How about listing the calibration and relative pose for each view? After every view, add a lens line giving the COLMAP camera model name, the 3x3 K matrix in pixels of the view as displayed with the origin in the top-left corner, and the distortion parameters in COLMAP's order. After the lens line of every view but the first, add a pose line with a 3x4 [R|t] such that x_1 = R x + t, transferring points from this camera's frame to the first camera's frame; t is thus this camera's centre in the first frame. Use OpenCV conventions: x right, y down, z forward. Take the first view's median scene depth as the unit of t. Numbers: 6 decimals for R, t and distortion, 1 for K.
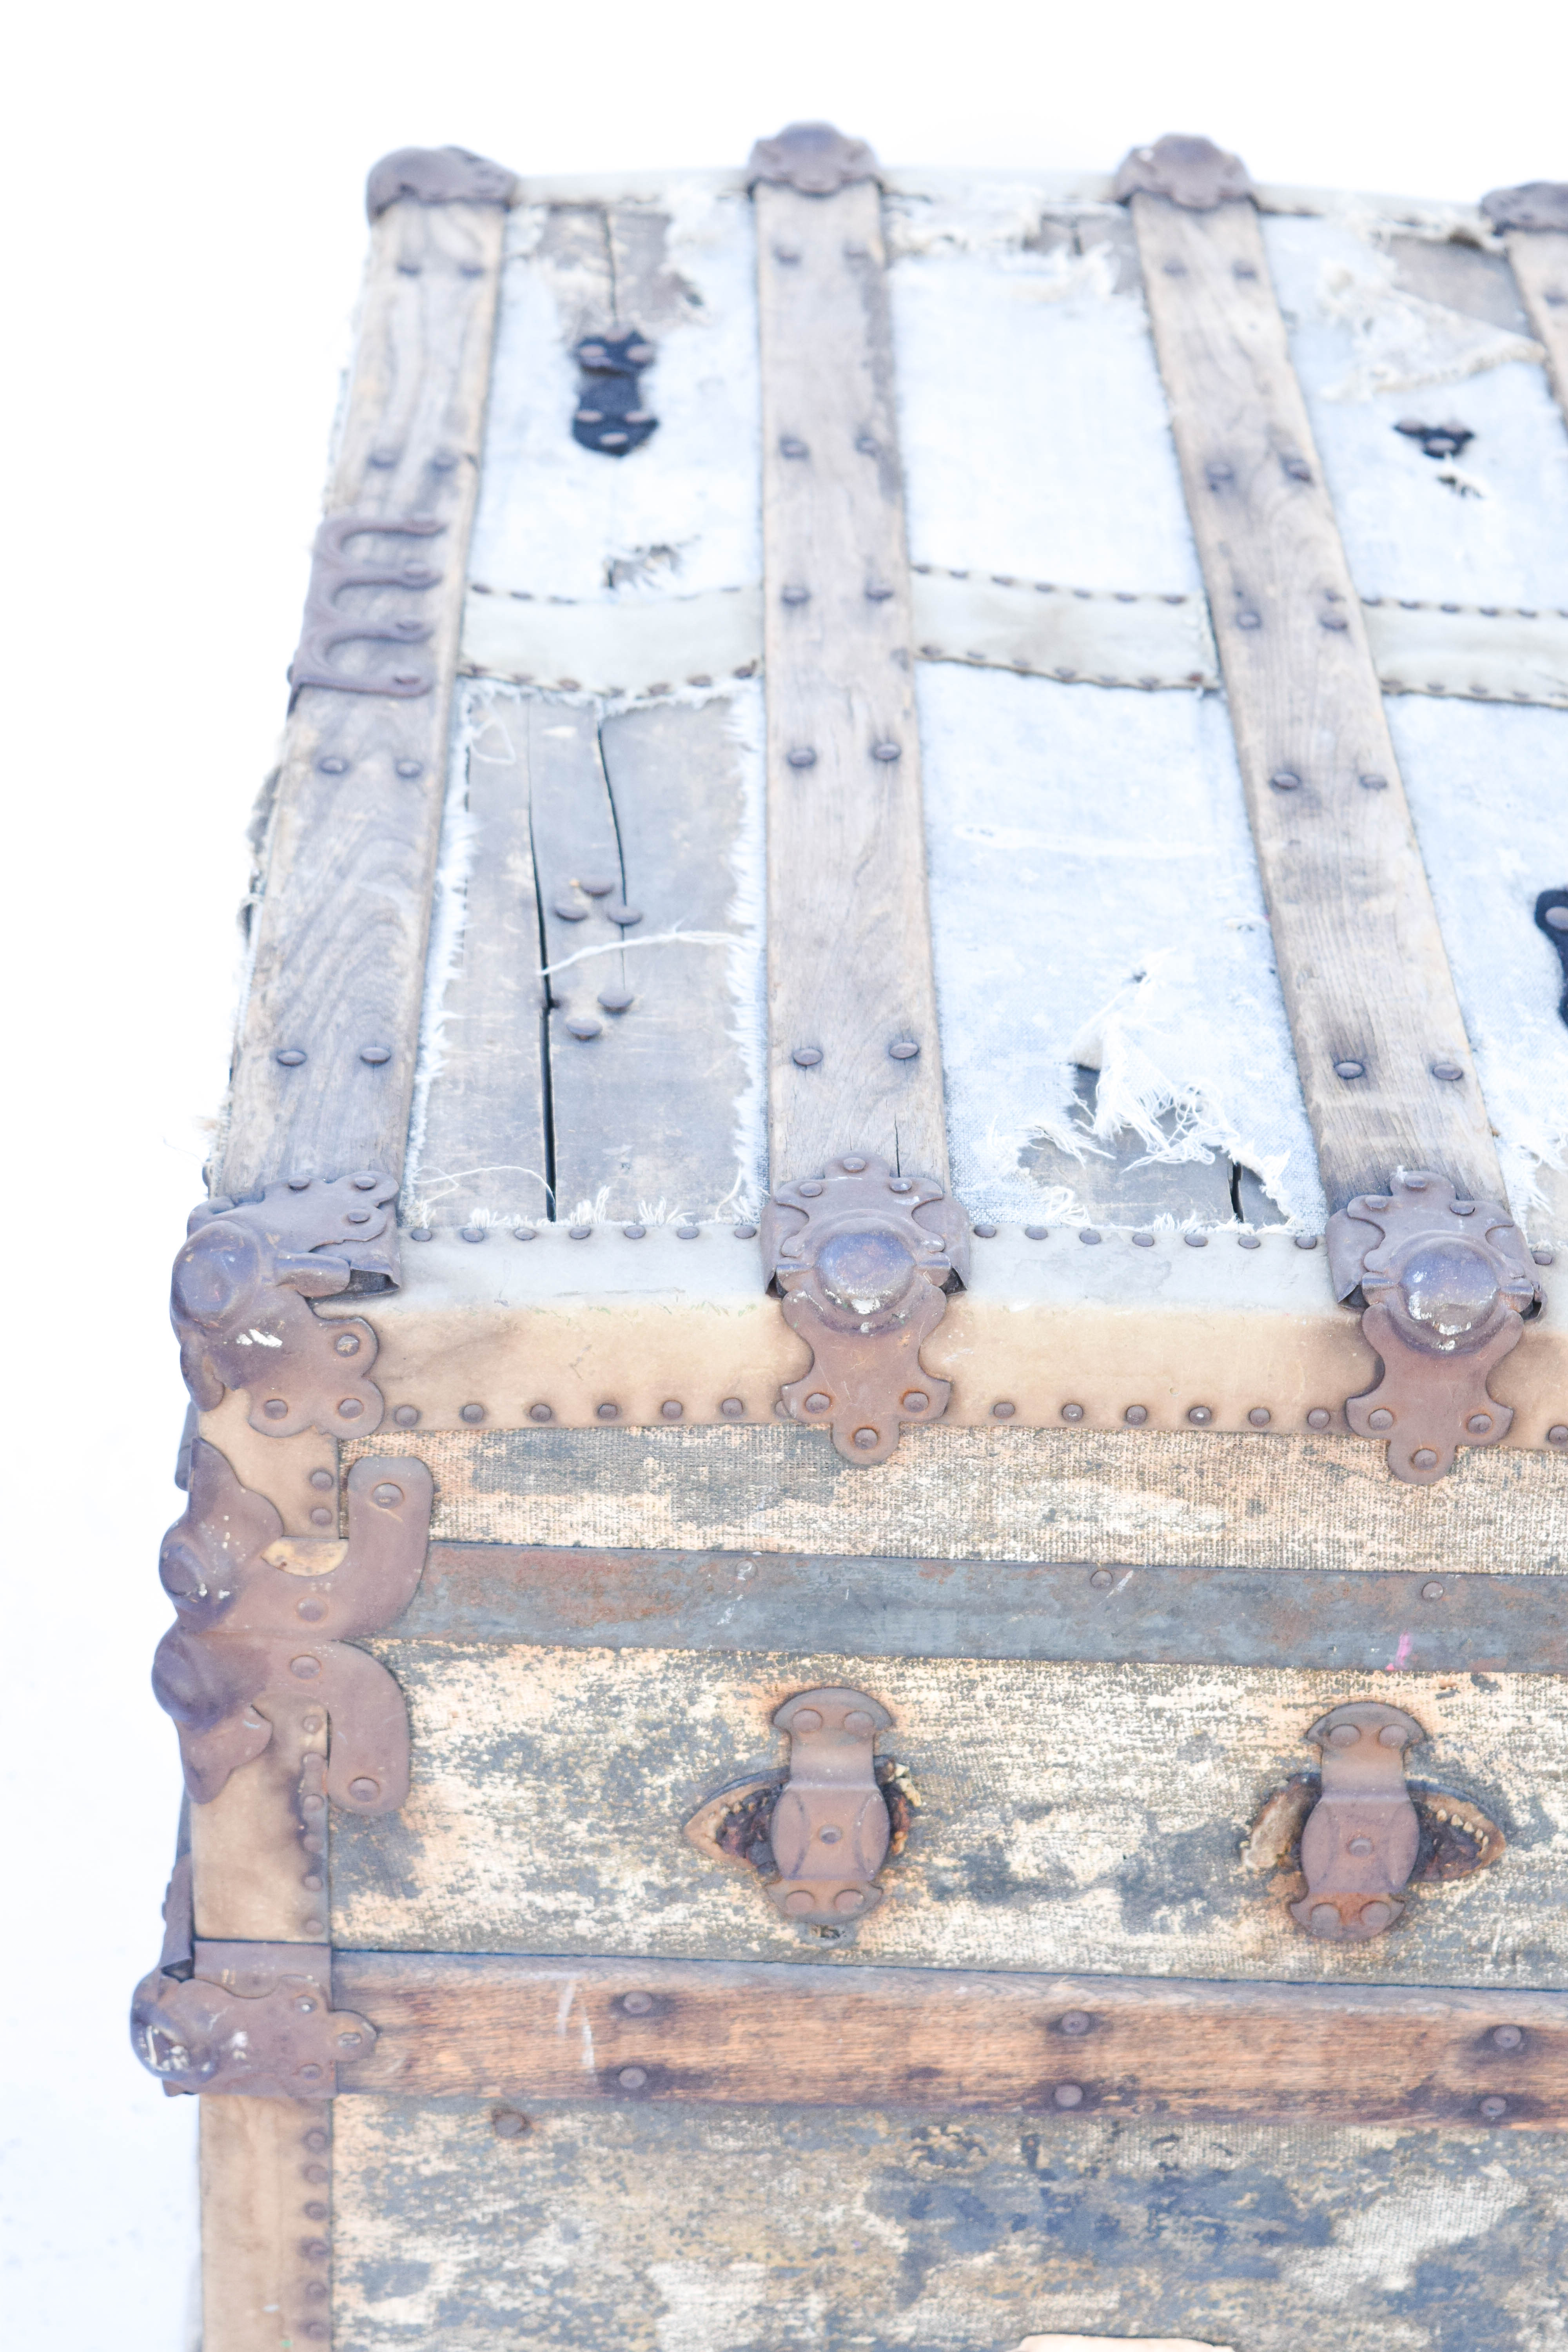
lens RADIAL K [[5293.4, 0, 785.9], [0, 5293.4, 1175.9], [0, 0, 1]] dist [-0.081715, 0.000000]
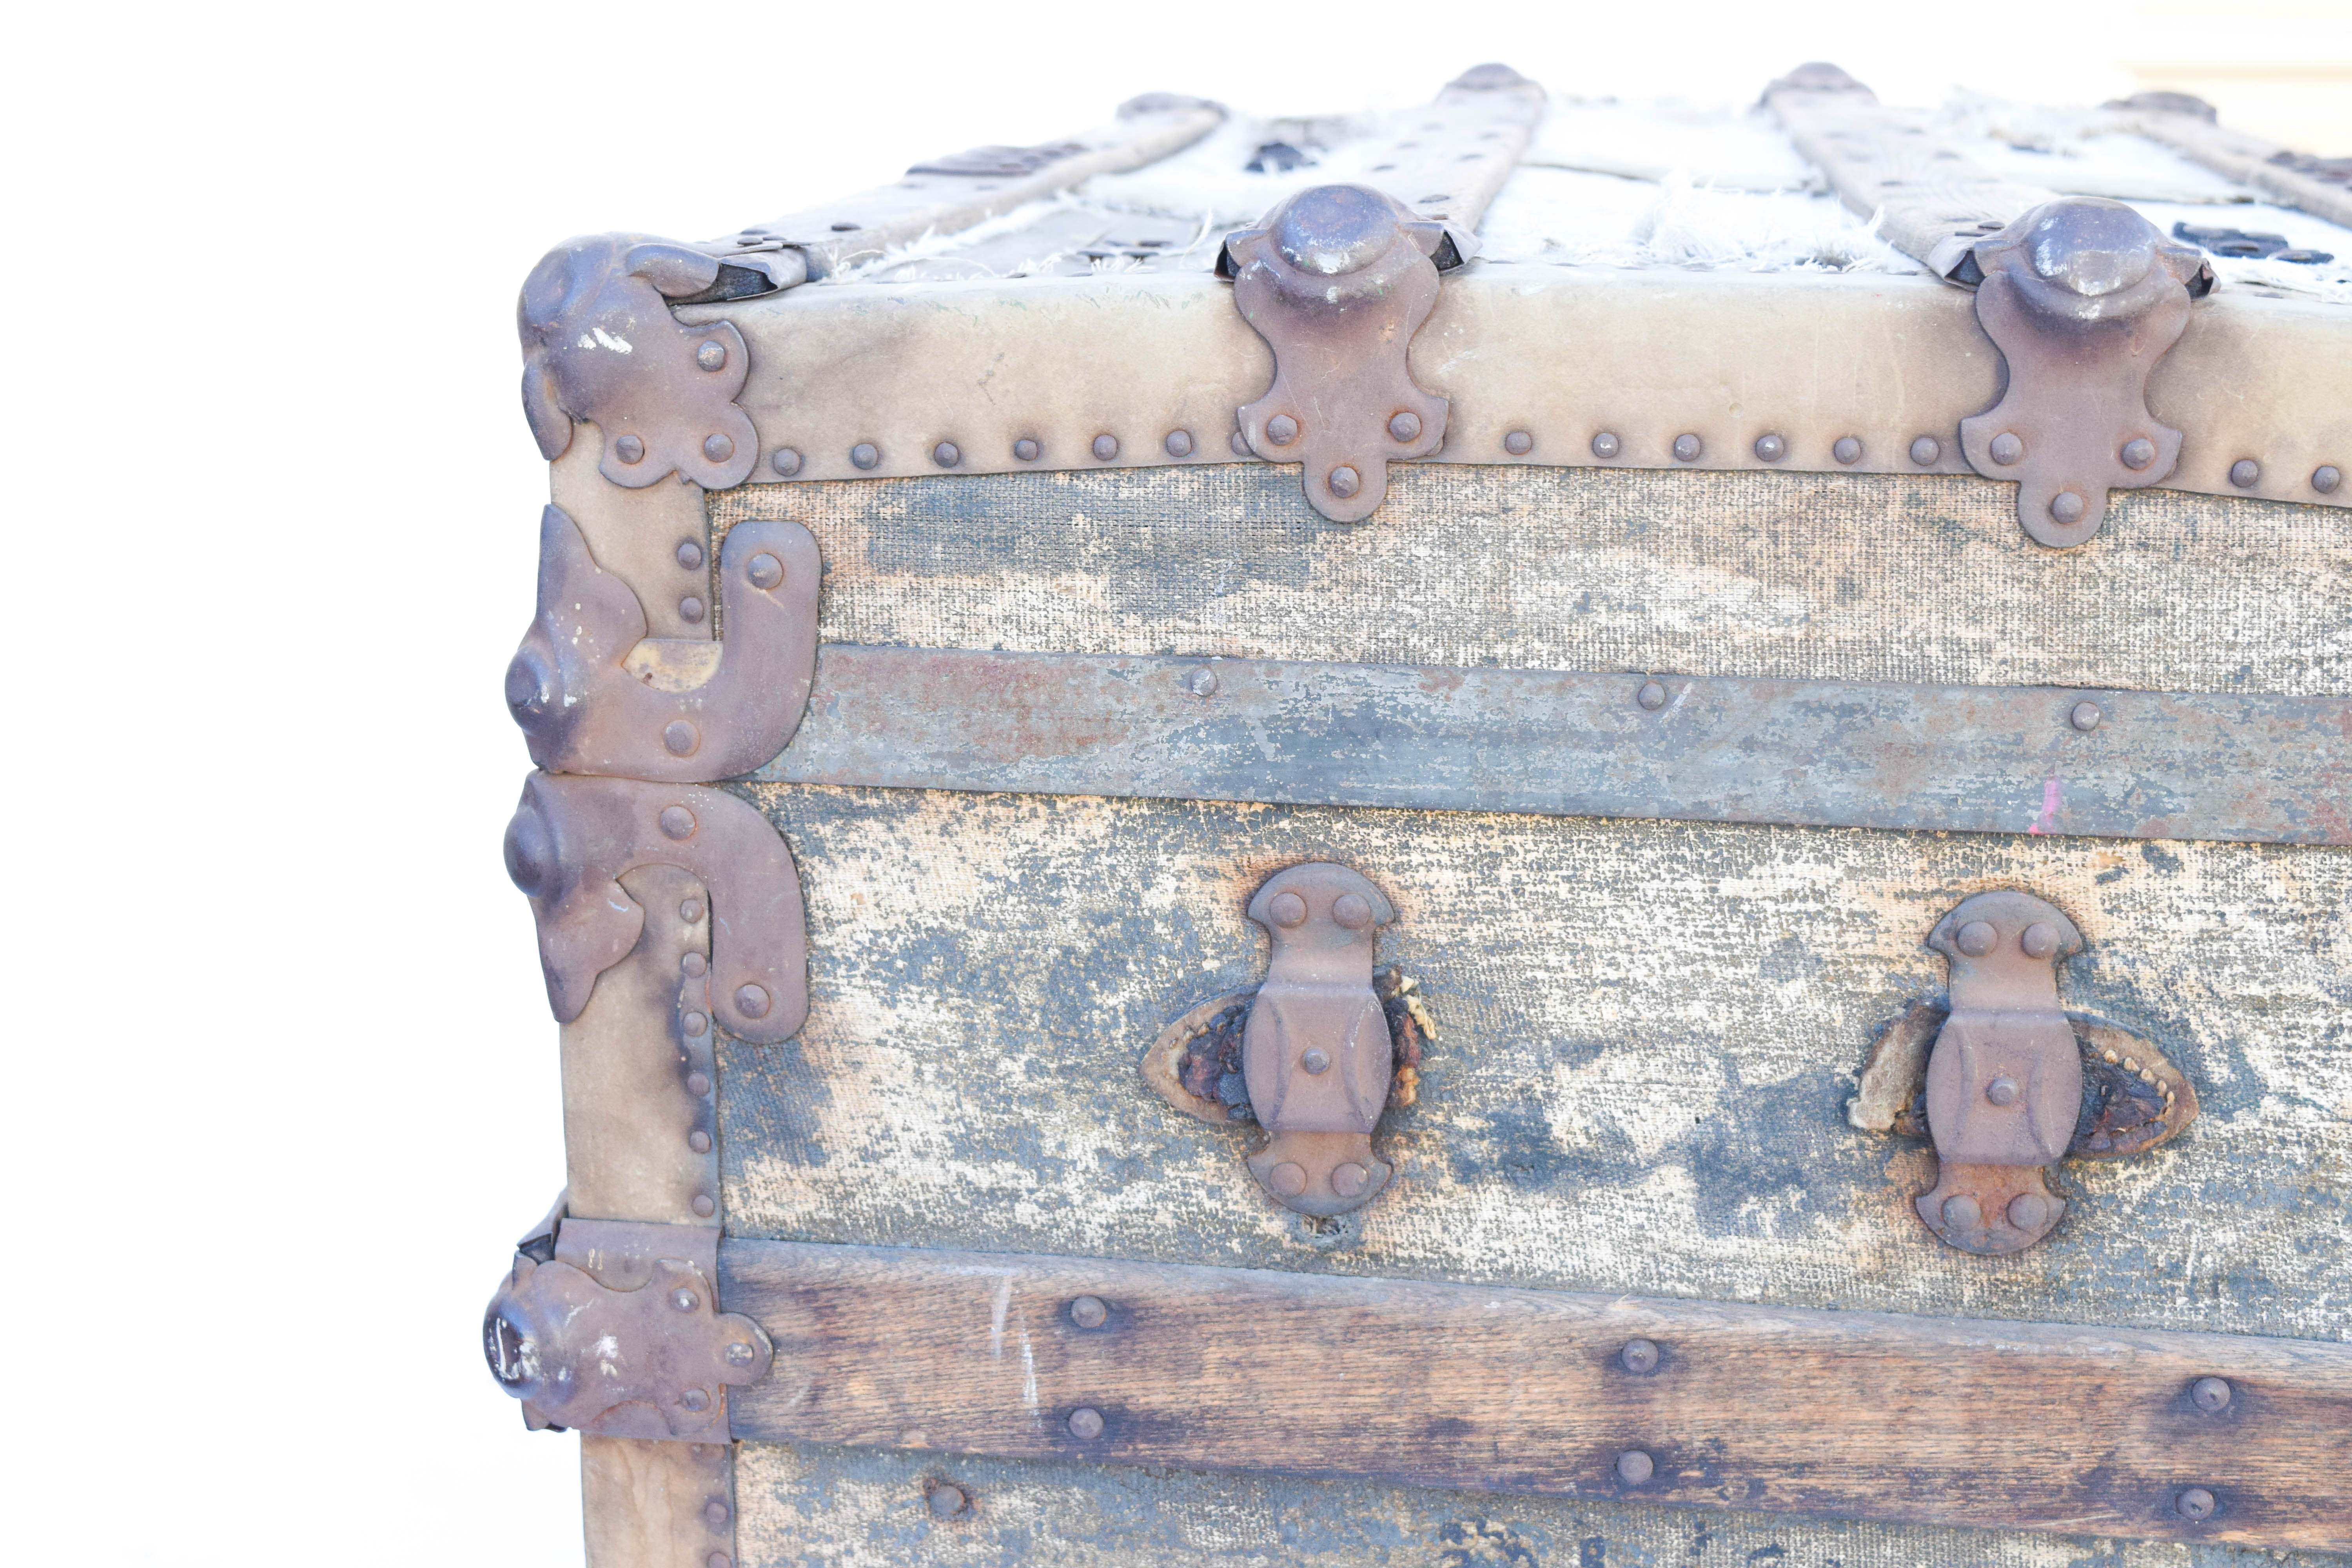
lens RADIAL K [[3140.3, 0, 1170.5], [0, 3140.3, 784.4], [0, 0, 1]] dist [-0.041181, 0.000000]
pose [[0.987880, -0.003537, -0.155181, 0.059715], [-0.041701, 0.956939, -0.287277, 0.220364], [0.149514, 0.290267, 0.945193, 0.537786]]
